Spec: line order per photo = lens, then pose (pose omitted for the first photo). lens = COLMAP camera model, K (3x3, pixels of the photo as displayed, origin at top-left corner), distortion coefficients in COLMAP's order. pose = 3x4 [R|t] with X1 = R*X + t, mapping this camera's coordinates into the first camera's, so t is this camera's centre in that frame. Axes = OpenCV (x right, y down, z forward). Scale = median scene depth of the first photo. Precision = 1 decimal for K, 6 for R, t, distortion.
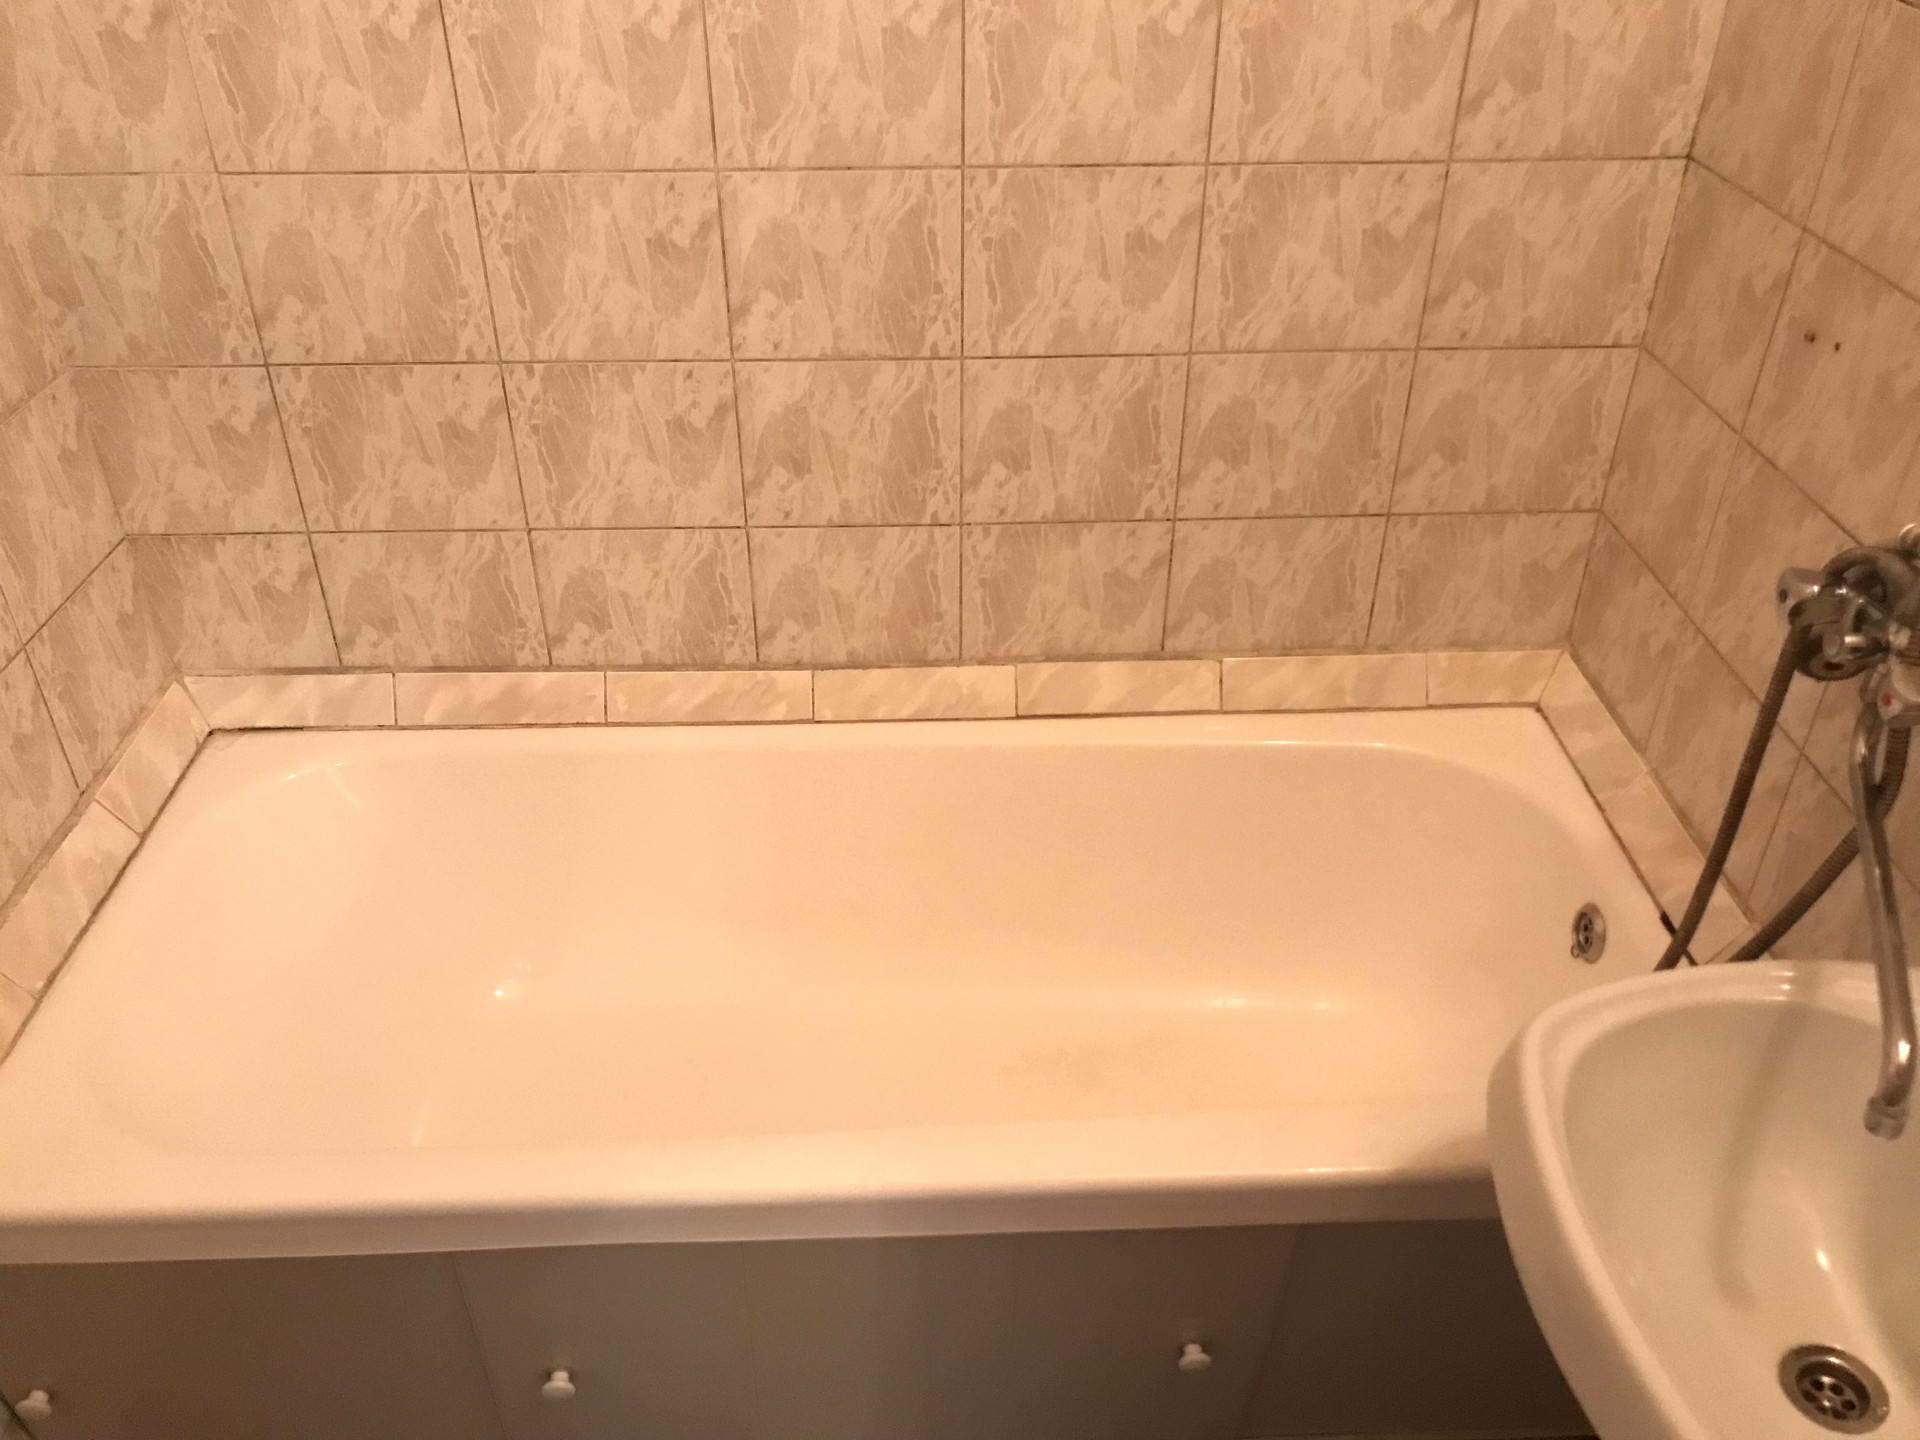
lens RADIAL K [[1571.0, 0, 954.5], [0, 1571.0, 719.3], [0, 0, 1]] dist [0.051730, -0.070998]
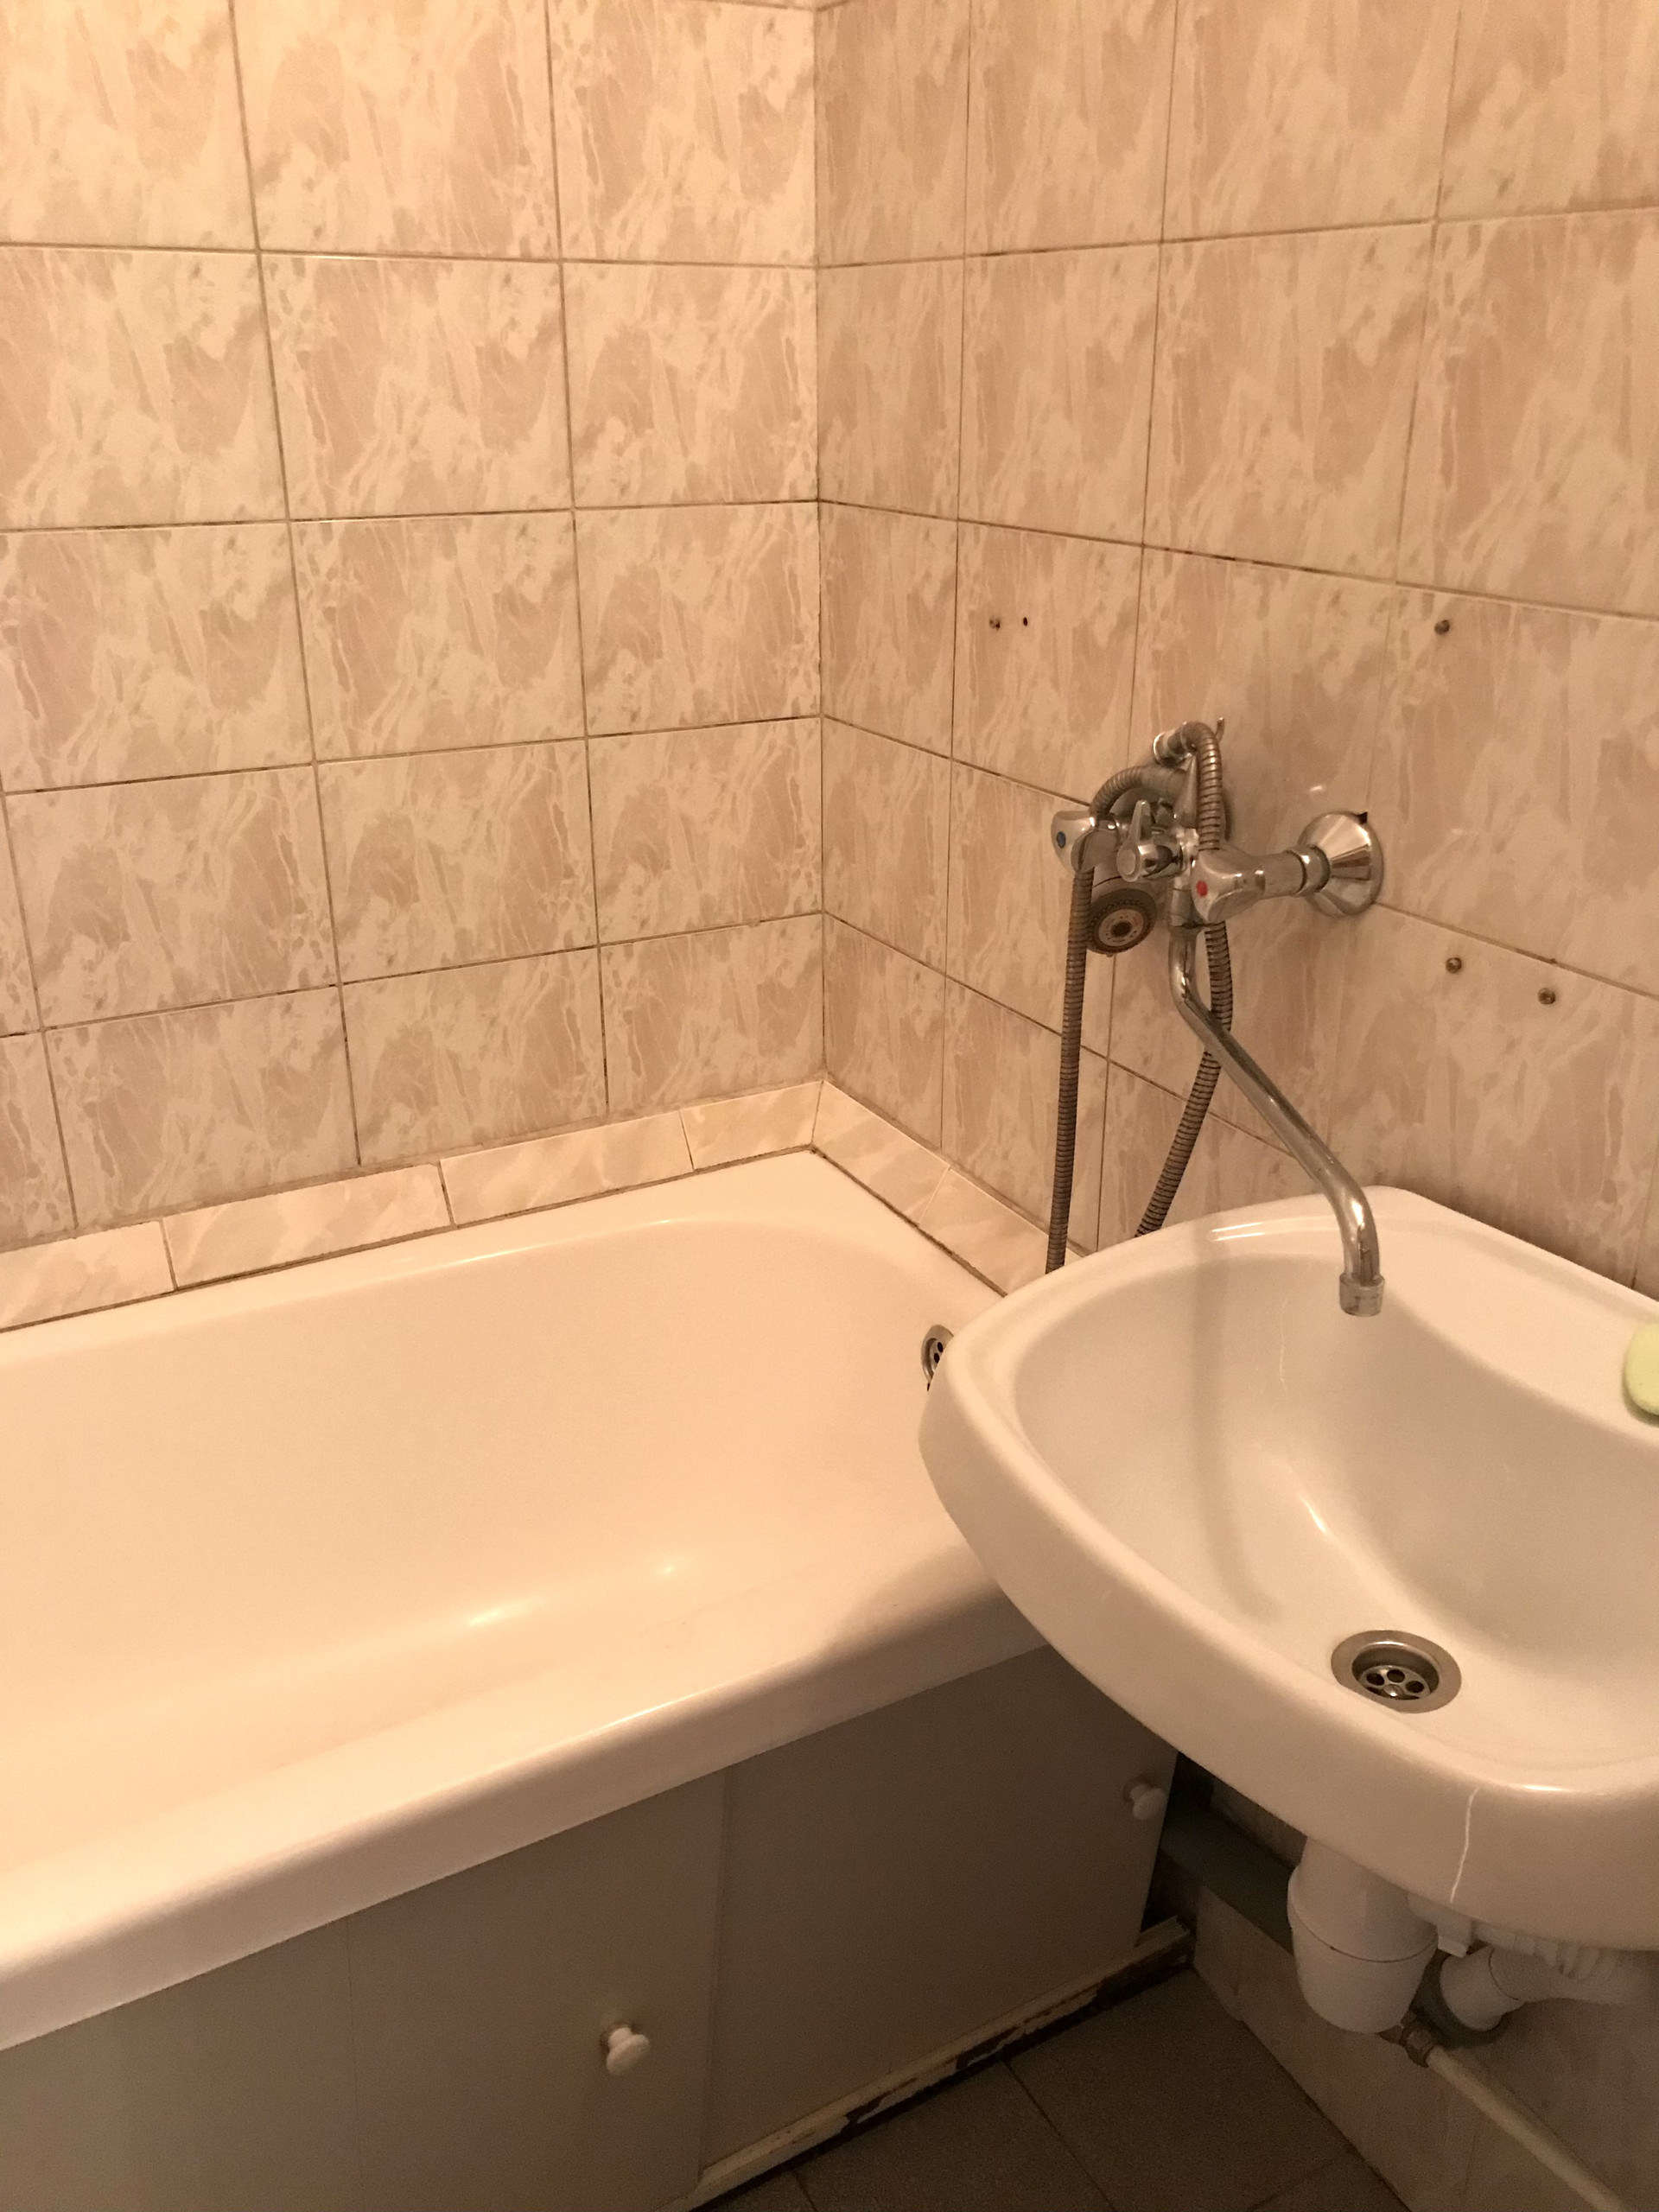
lens RADIAL K [[1784.8, 0, 838.4], [0, 1784.8, 1135.4], [0, 0, 1]] dist [0.104692, -0.250790]
pose [[0.889238, -0.171332, 0.424147, -0.031224], [0.254527, 0.955742, -0.147557, 0.140649], [-0.380094, 0.239170, 0.893491, 0.132894]]
